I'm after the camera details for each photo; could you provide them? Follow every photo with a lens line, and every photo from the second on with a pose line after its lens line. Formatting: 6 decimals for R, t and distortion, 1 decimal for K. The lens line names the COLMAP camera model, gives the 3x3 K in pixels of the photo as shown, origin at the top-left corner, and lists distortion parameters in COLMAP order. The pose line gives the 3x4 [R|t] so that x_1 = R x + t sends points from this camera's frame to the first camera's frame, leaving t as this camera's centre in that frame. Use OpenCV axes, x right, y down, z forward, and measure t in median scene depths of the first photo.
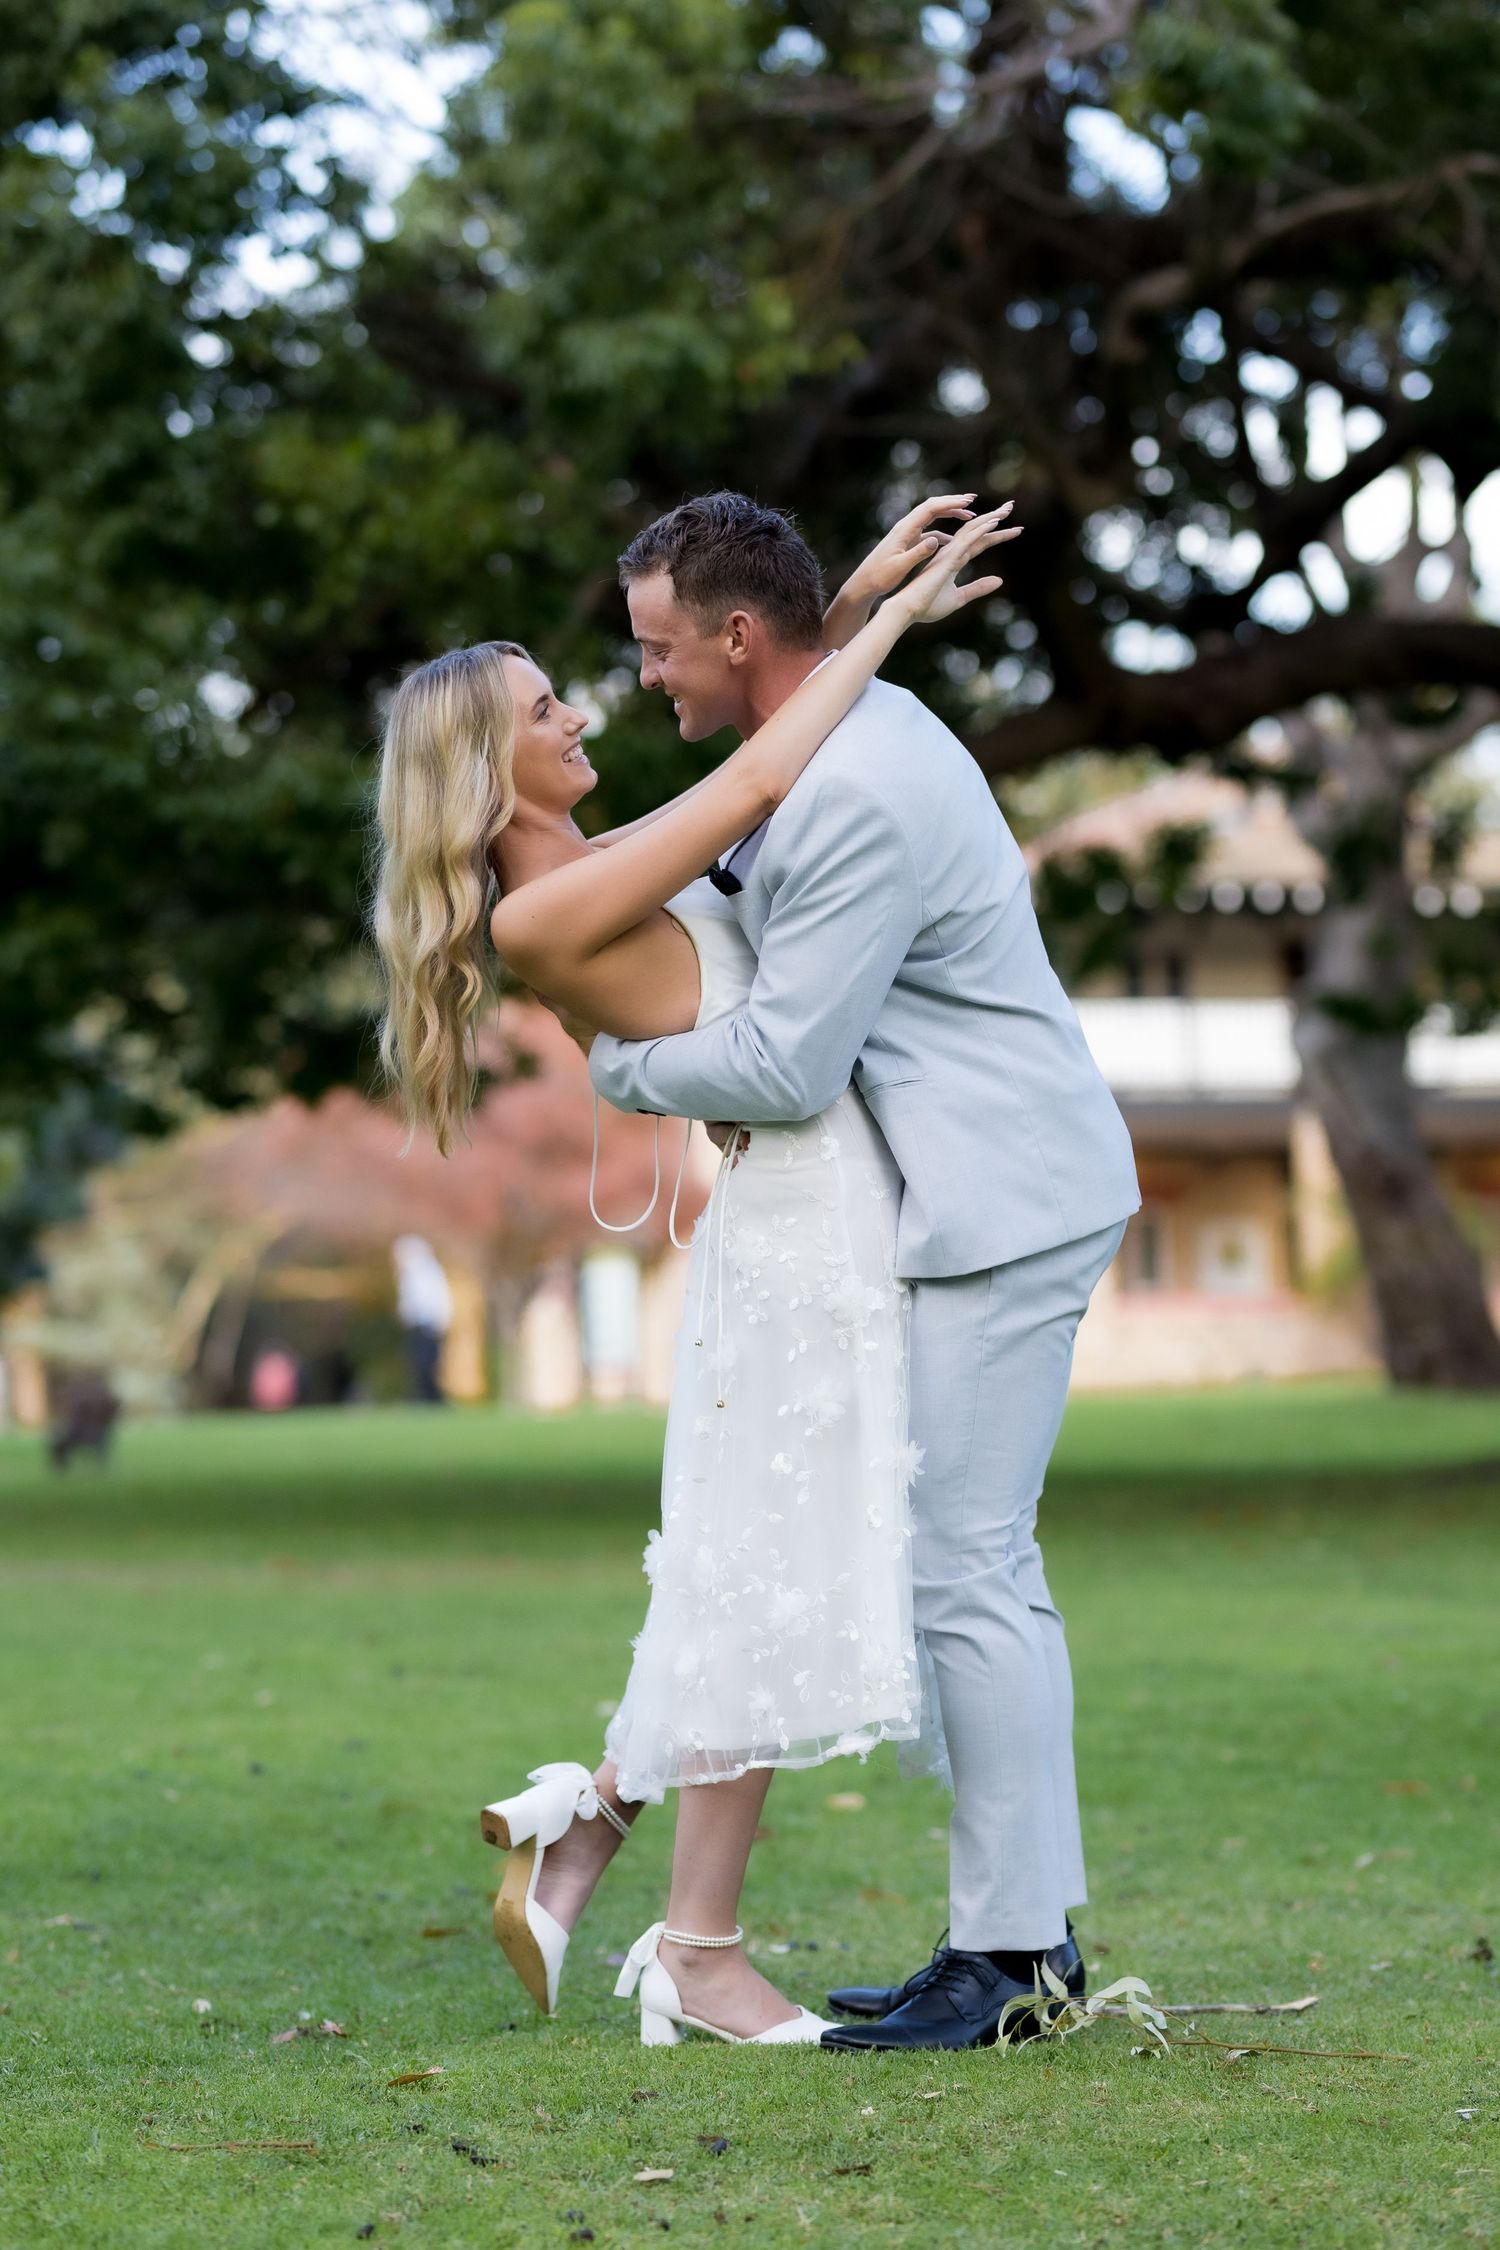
lens RADIAL K [[5465.7, 0, 742.7], [0, 5465.7, 1132.4], [0, 0, 1]] dist [0.684898, 0.000000]
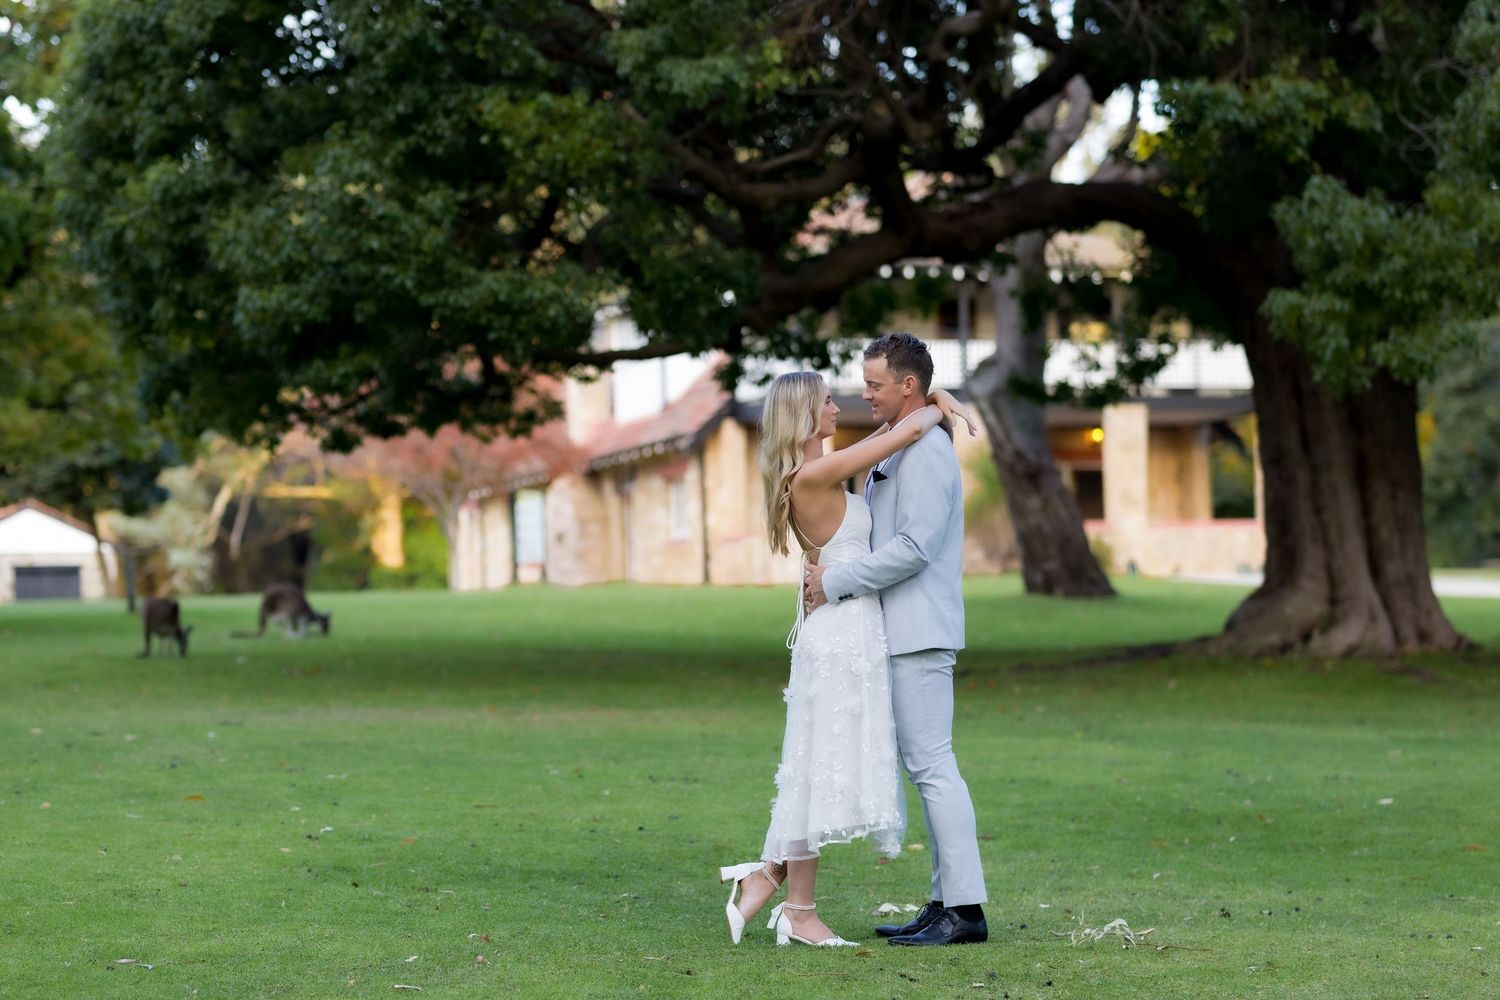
lens RADIAL K [[3643.8, 0, 754.6], [0, 3643.8, 493.9], [0, 0, 1]] dist [0.684898, 0.000000]
pose [[0.998120, 0.016919, 0.058917, -0.066414], [-0.018656, 0.999404, 0.029059, -0.031518], [-0.058390, -0.030103, 0.997840, -0.235704]]
